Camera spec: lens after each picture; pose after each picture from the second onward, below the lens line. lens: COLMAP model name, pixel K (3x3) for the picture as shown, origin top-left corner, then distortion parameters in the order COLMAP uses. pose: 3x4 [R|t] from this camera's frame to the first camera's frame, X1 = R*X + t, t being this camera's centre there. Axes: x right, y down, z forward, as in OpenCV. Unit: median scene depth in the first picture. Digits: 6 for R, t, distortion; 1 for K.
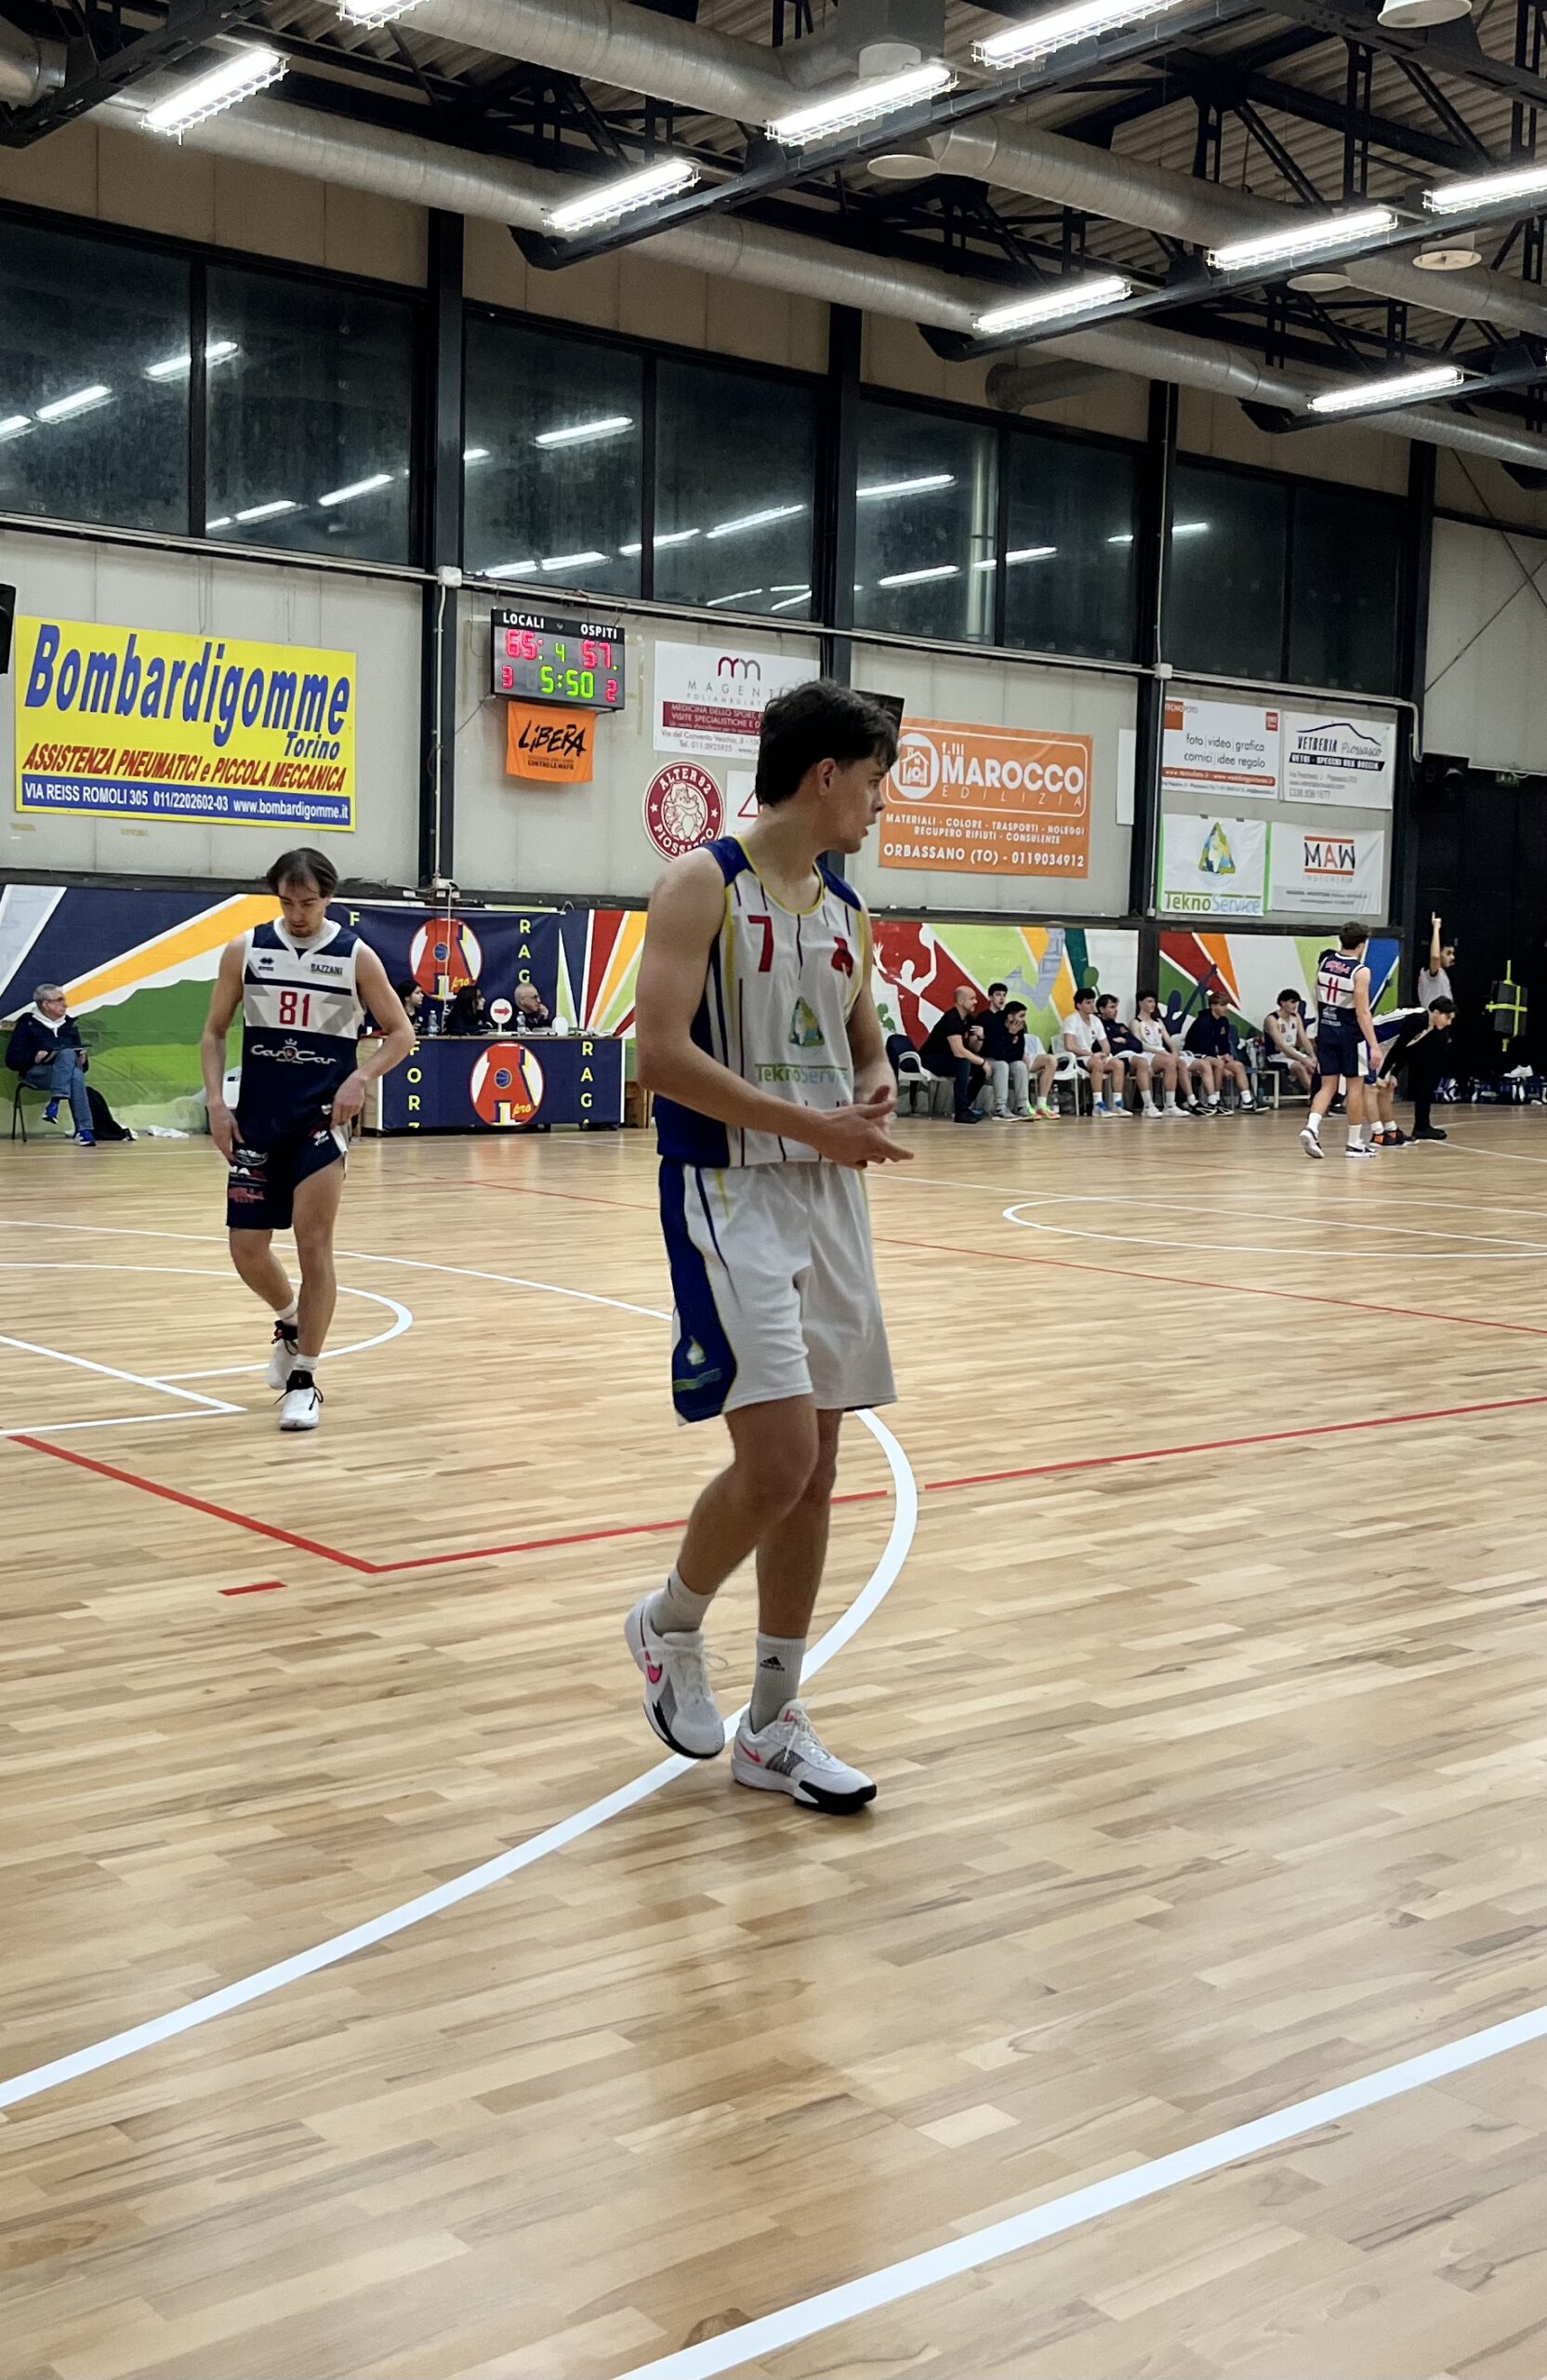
lens RADIAL K [[2582.9, 0, 733.8], [0, 2582.9, 1123.4], [0, 0, 1]] dist [0.075746, 0.000000]
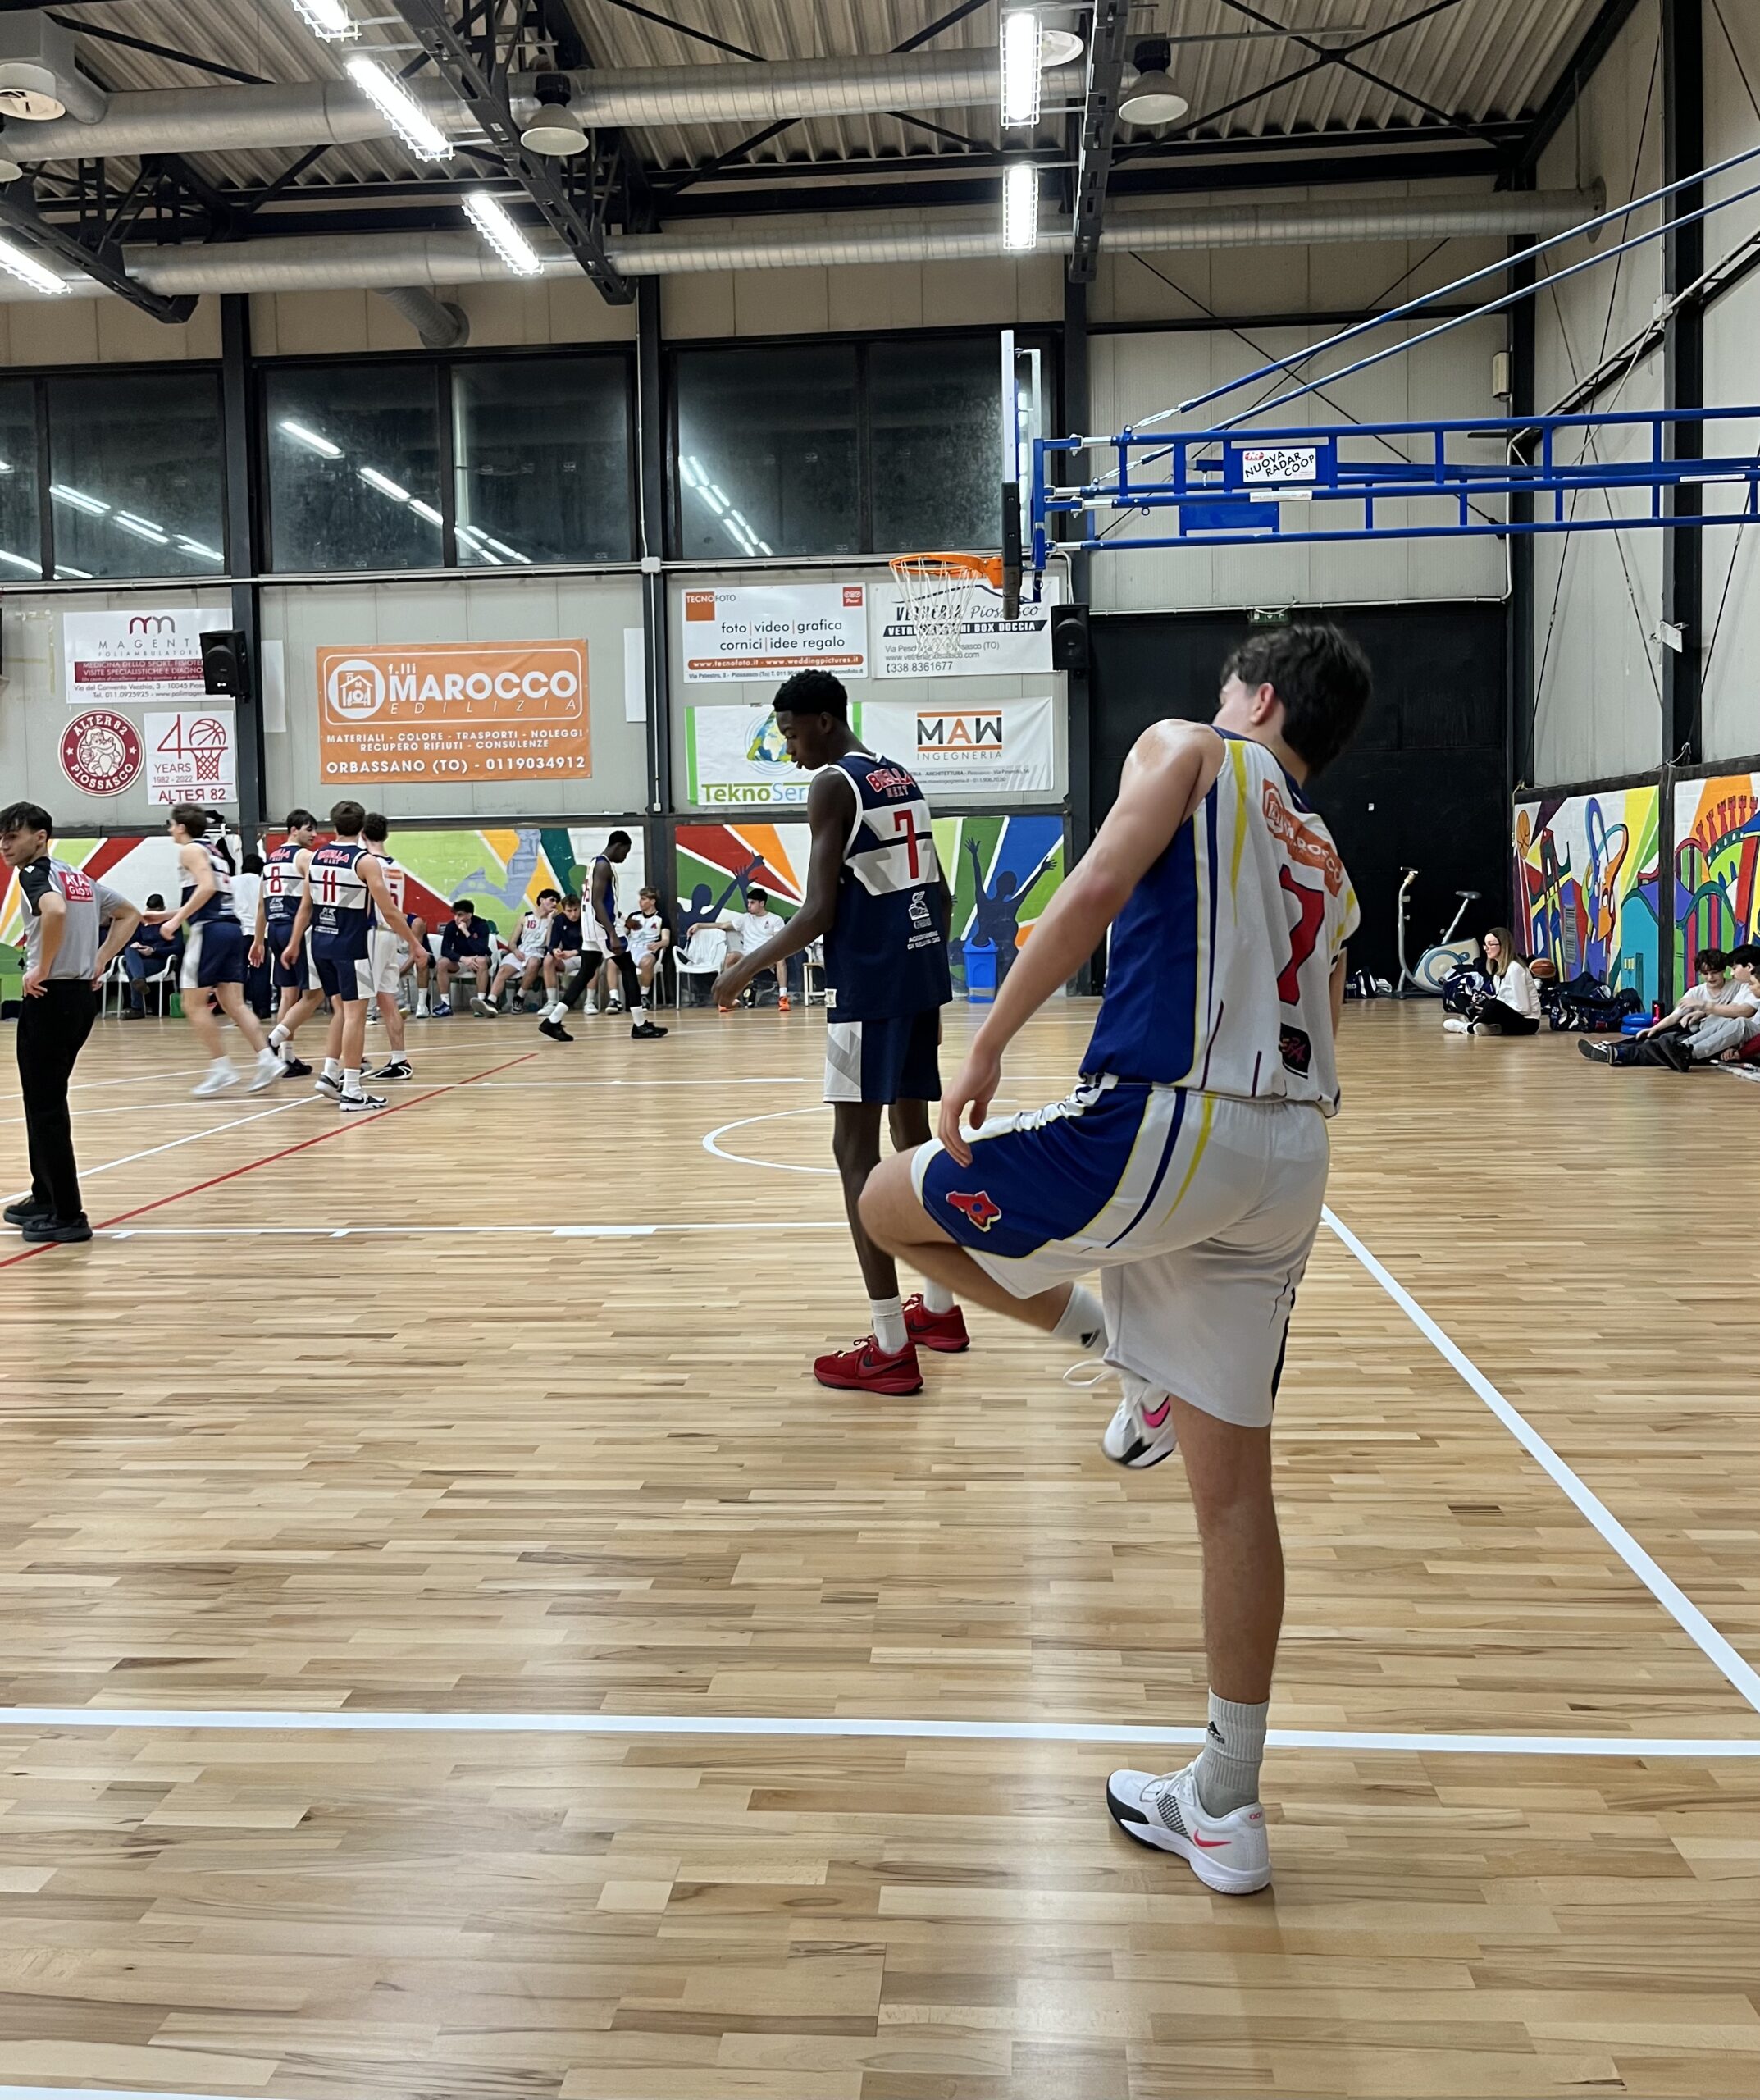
lens RADIAL K [[1752.4, 0, 853.1], [0, 1752.4, 938.5], [0, 0, 1]] dist [0.062641, -0.069780]
pose [[0.726669, -0.006883, -0.686954, 0.854218], [-0.002998, 0.999909, -0.013190, -0.028025], [0.686982, 0.011645, 0.726581, 0.705879]]
